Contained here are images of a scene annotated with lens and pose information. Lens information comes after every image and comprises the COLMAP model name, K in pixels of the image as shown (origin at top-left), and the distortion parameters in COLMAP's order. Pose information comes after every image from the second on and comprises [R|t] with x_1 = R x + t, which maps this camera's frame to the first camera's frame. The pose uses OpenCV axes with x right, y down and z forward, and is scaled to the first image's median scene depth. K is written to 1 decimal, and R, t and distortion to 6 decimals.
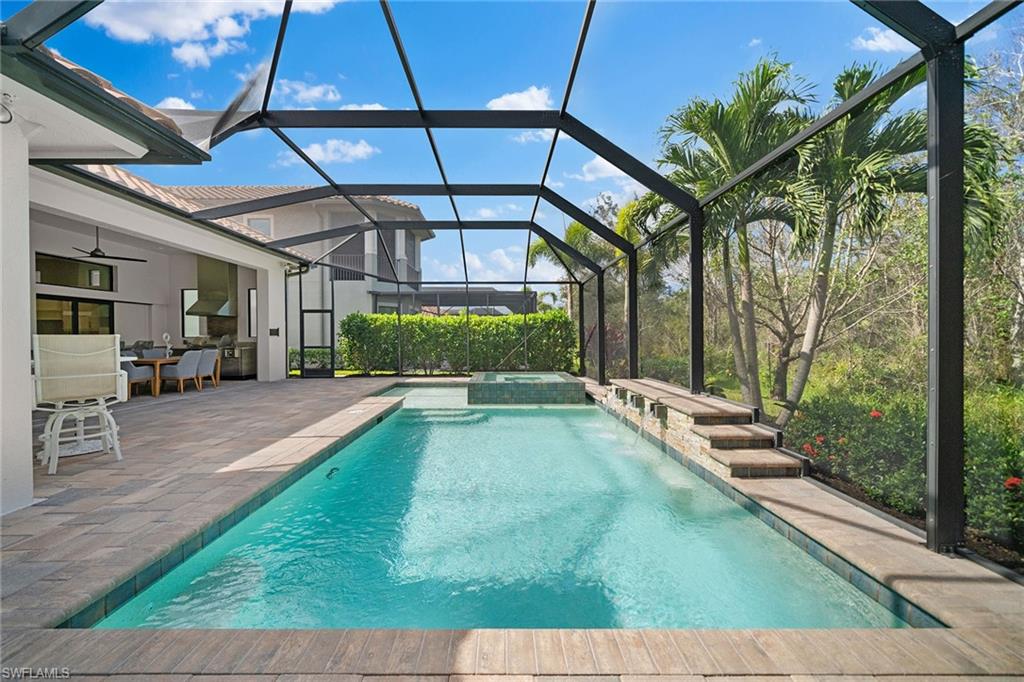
lens RADIAL K [[375.2, 0, 498.8], [0, 375.2, 338.6], [0, 0, 1]] dist [-0.002671, 0.000048]
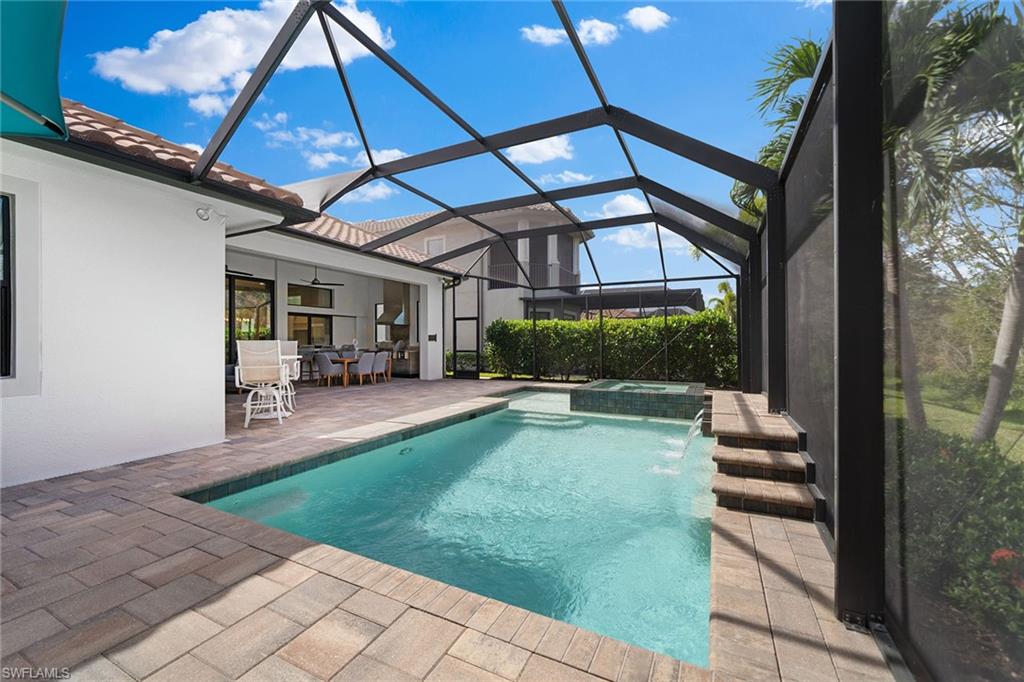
lens RADIAL K [[402.7, 0, 512.0], [0, 402.7, 341.0], [0, 0, 1]] dist [-0.000973, -0.000116]
pose [[0.895392, -0.000820, -0.445277, 0.182286], [-0.002512, 0.999973, -0.006892, 0.000453], [0.445271, 0.007290, 0.895366, -0.010247]]
